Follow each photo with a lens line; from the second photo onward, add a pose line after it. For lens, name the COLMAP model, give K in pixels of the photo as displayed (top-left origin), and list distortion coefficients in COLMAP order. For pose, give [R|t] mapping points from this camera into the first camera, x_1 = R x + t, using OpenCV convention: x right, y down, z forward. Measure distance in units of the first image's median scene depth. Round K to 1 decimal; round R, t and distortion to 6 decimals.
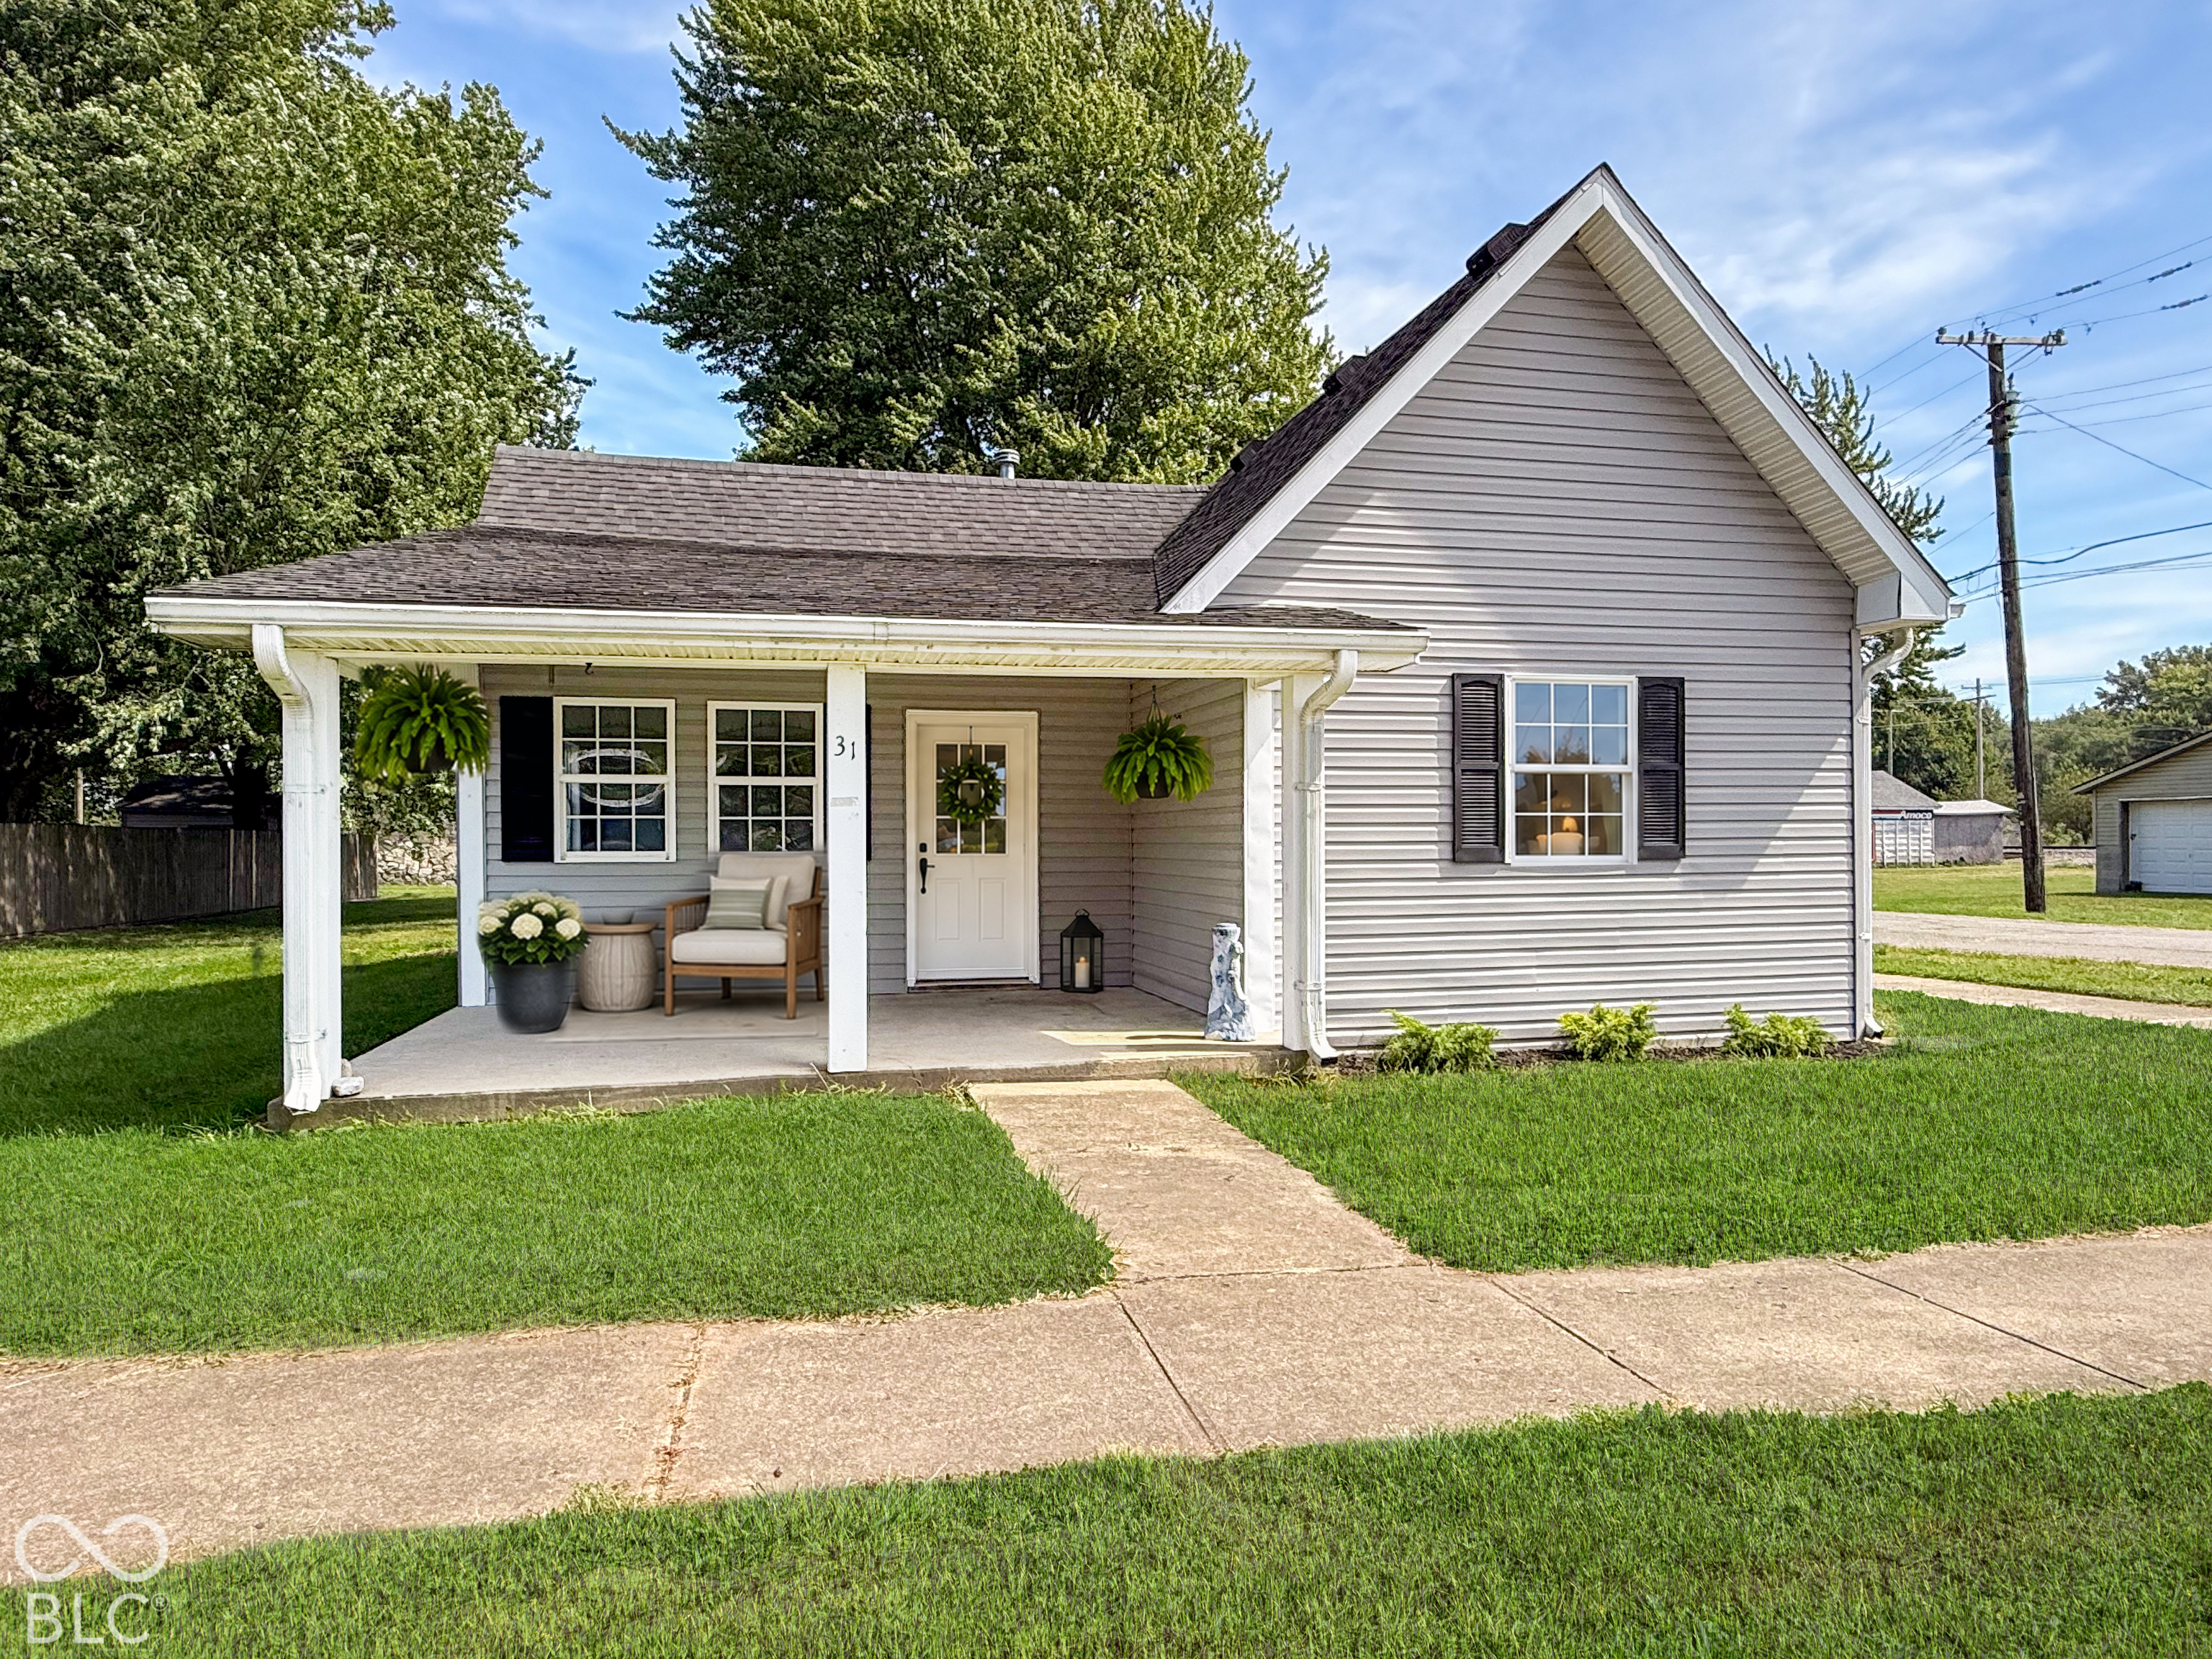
lens RADIAL K [[1359.3, 0, 1096.3], [0, 1359.3, 828.8], [0, 0, 1]] dist [-0.010314, 0.005625]
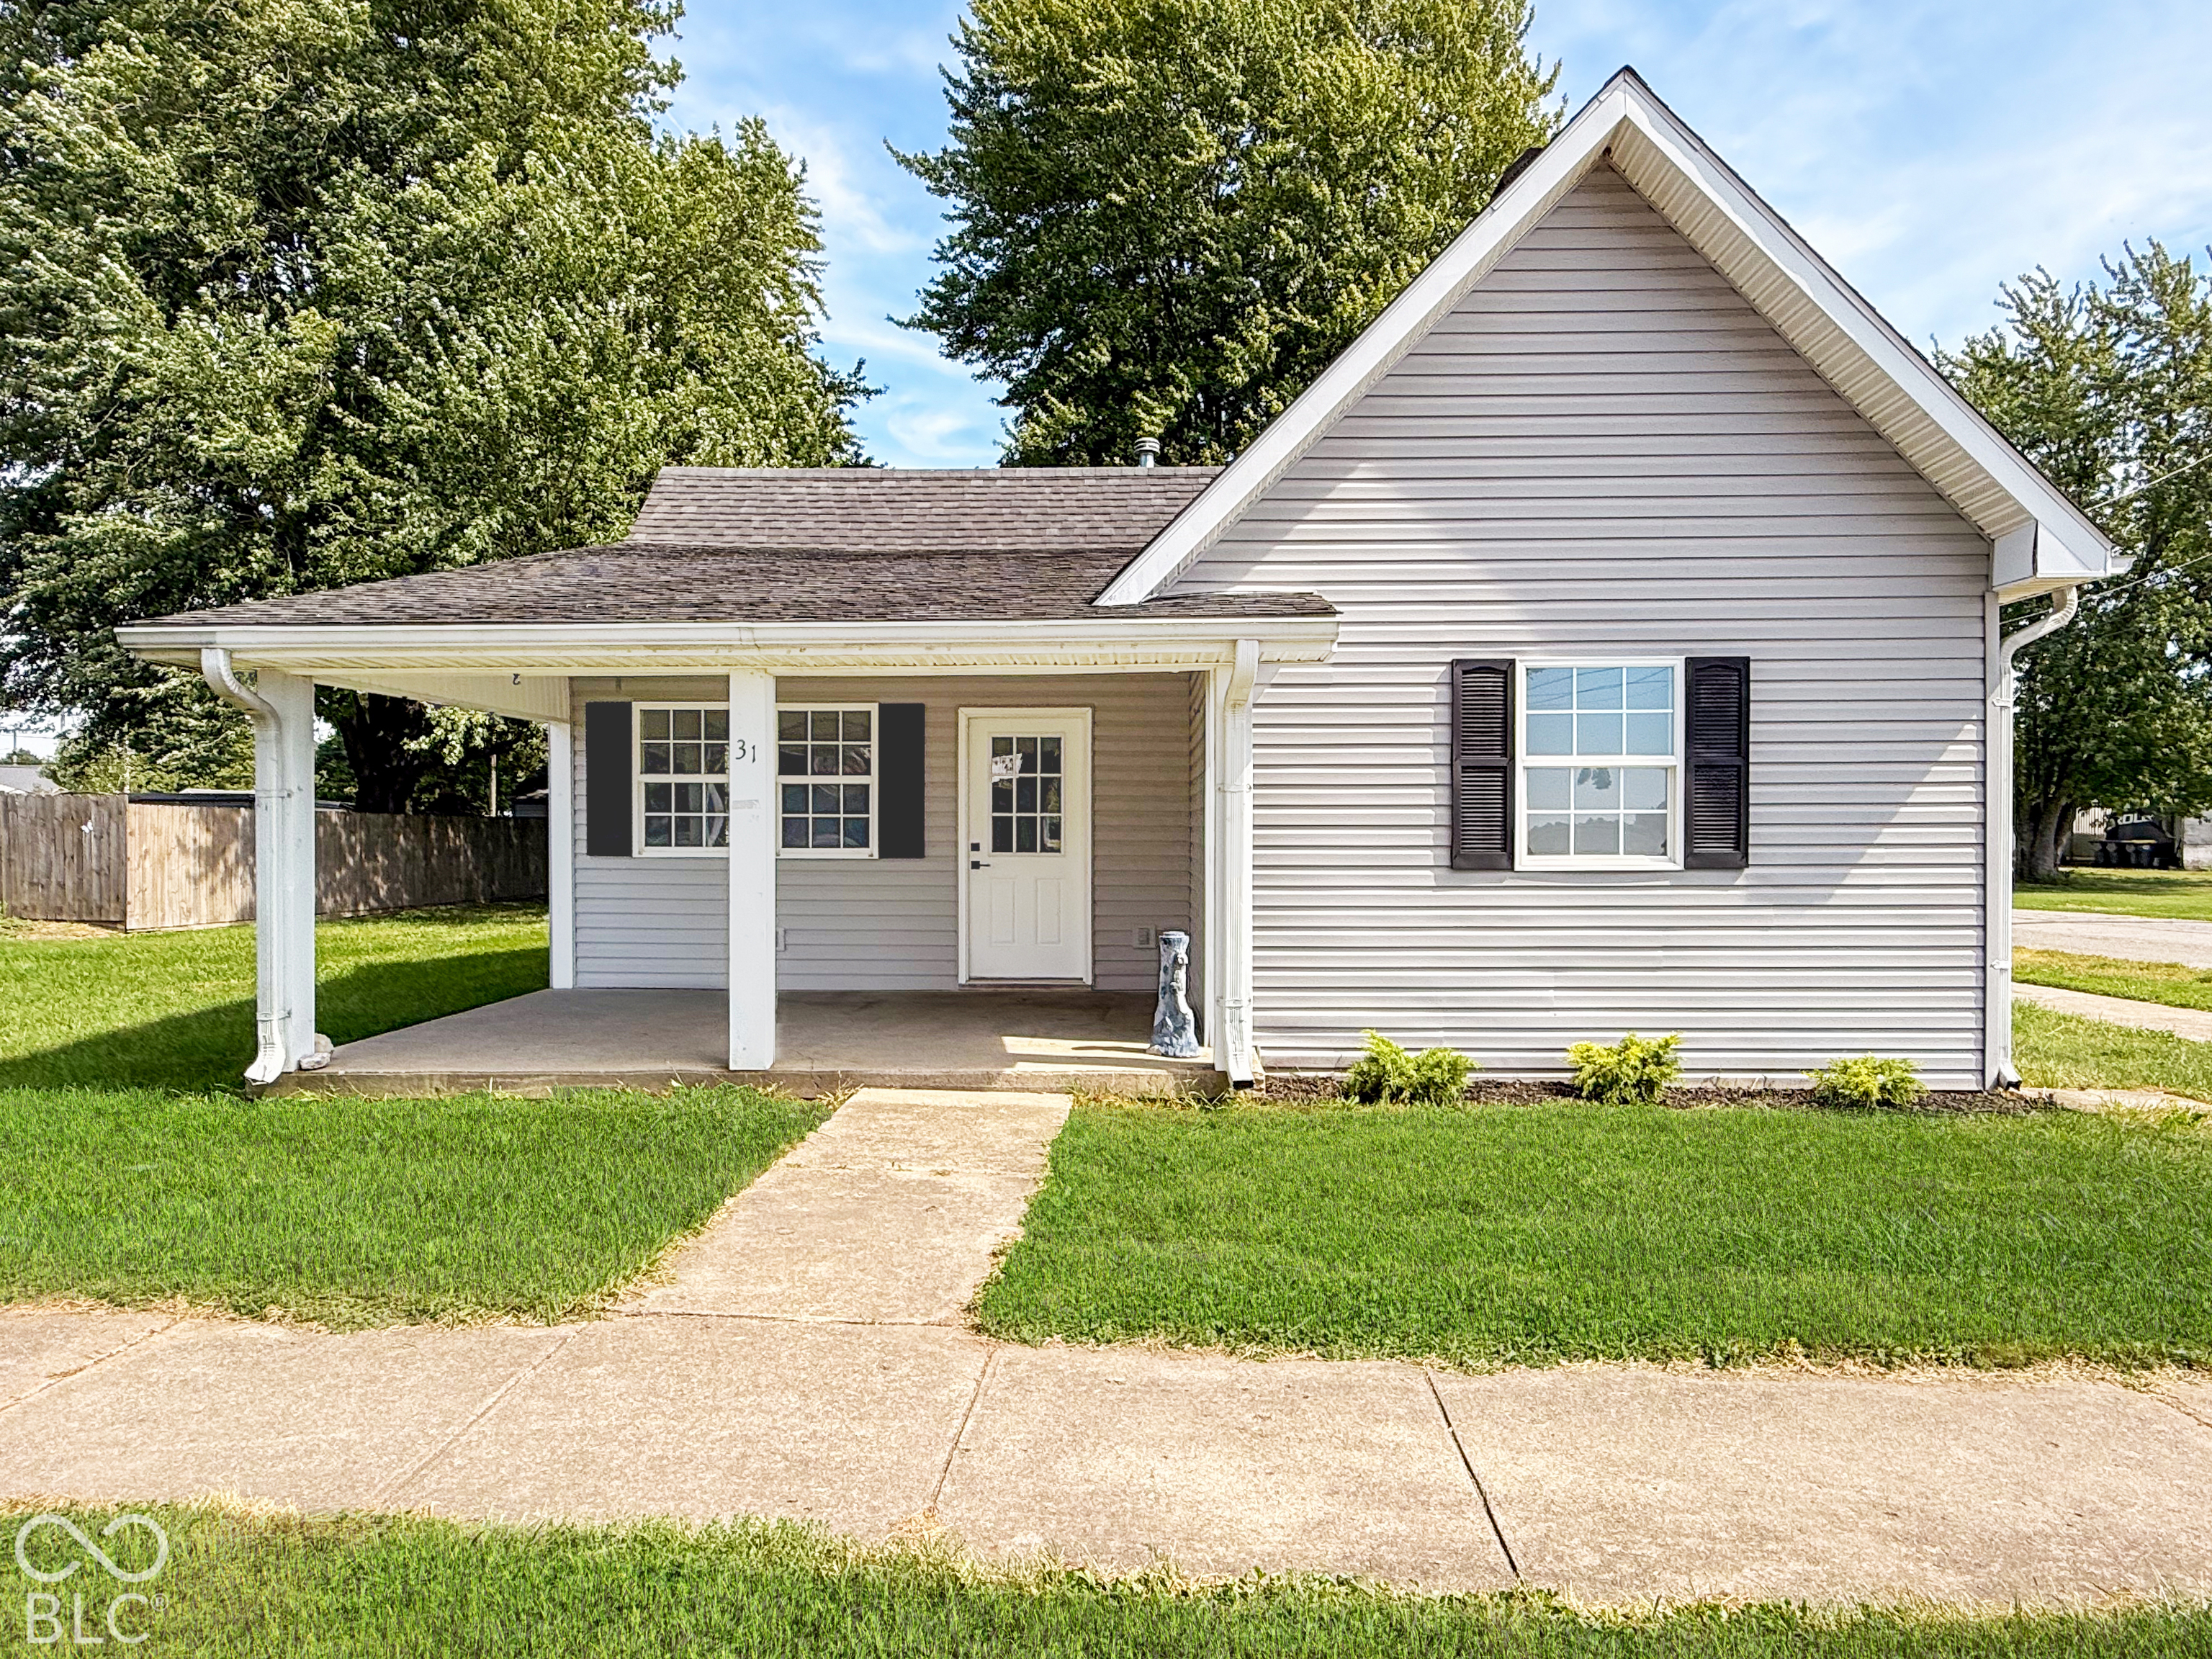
lens RADIAL K [[1359.3, 0, 1108.7], [0, 1359.3, 833.0], [0, 0, 1]] dist [-0.010314, 0.005625]
pose [[0.967765, 0.006406, -0.251775, 0.258527], [-0.003622, 0.999927, 0.011516, -0.008664], [0.251830, -0.010233, 0.967717, 0.068335]]
